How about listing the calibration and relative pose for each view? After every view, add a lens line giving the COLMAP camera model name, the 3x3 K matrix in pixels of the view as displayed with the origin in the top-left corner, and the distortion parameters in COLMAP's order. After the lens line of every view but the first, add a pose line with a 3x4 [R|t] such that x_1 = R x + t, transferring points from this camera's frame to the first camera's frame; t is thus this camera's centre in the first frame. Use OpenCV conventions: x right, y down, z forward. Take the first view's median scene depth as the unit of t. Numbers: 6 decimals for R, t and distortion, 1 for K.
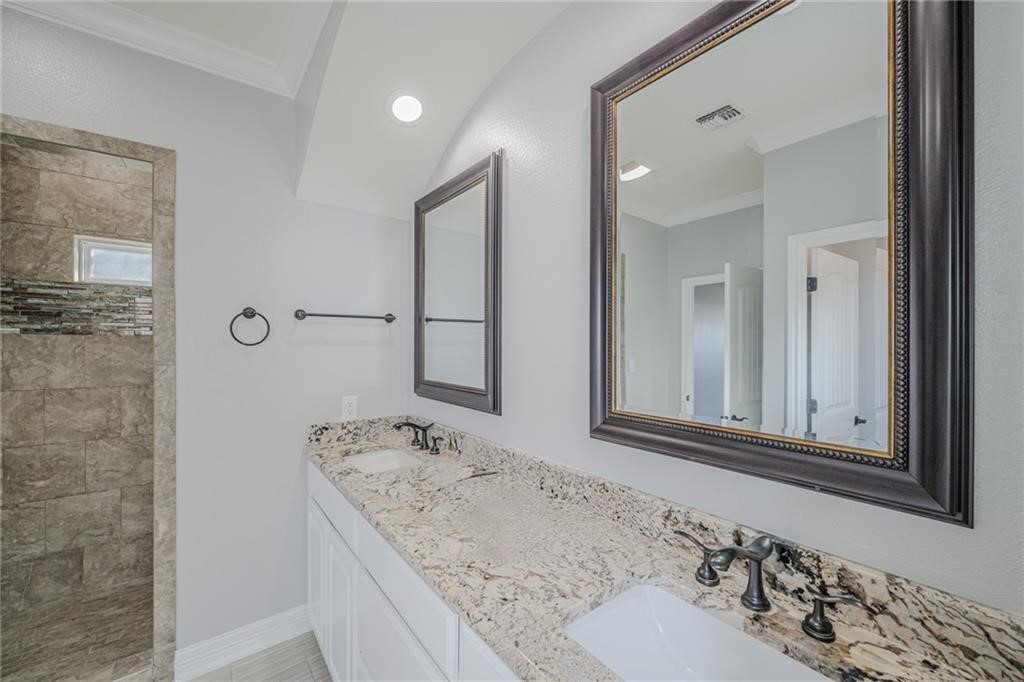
lens RADIAL K [[409.7, 0, 512.0], [0, 409.7, 341.0], [0, 0, 1]] dist [-0.002449, -0.000371]
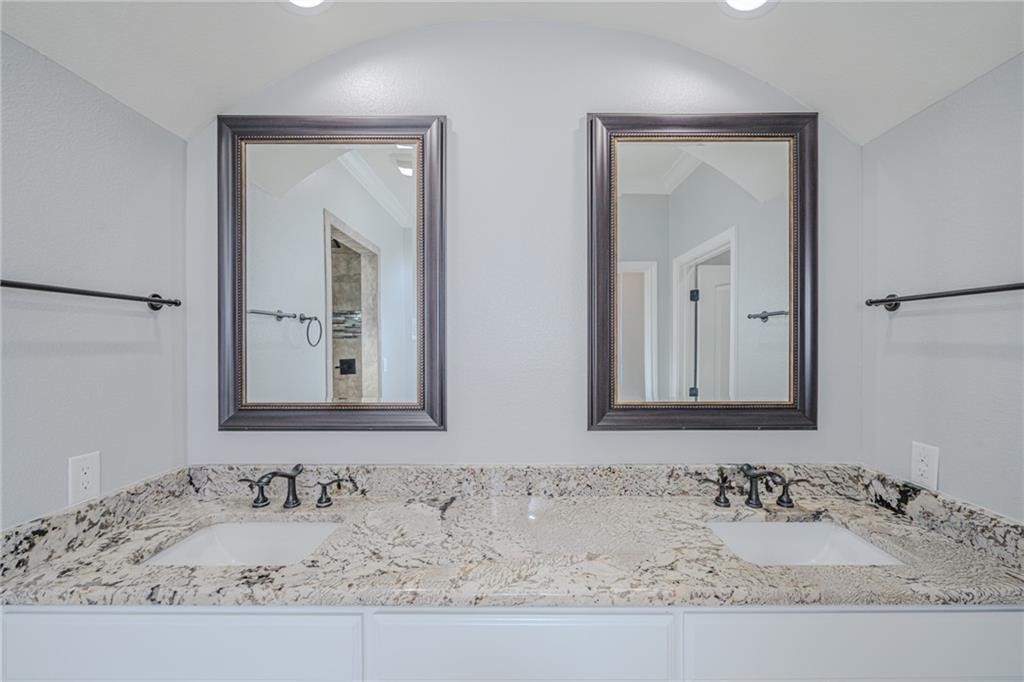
lens RADIAL K [[420.3, 0, 512.0], [0, 420.3, 341.0], [0, 0, 1]] dist [-0.002460, -0.000160]
pose [[0.605747, -0.001825, 0.795655, -0.785826], [-0.002828, 0.999986, 0.004447, -0.009846], [-0.795652, -0.004944, 0.605734, 0.449883]]
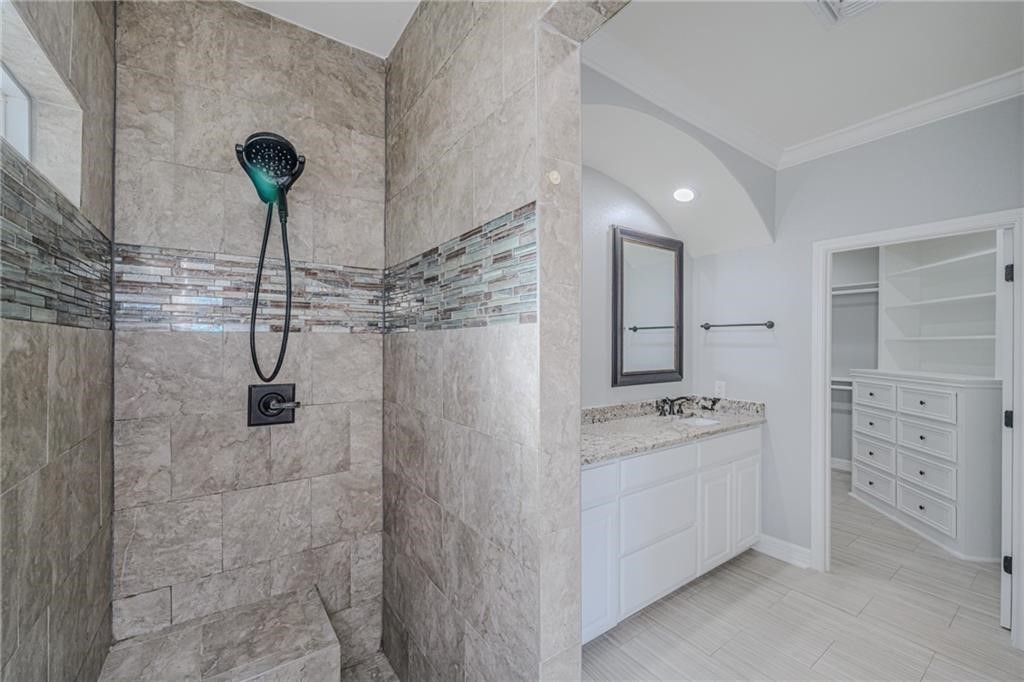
lens RADIAL K [[420.3, 0, 512.0], [0, 420.3, 341.0], [0, 0, 1]] dist [-0.002460, -0.000160]
pose [[0.033509, 0.002990, 0.999434, -1.909127], [-0.006955, 0.999972, -0.002759, 0.003095], [-0.999414, -0.006858, 0.033528, 1.370120]]
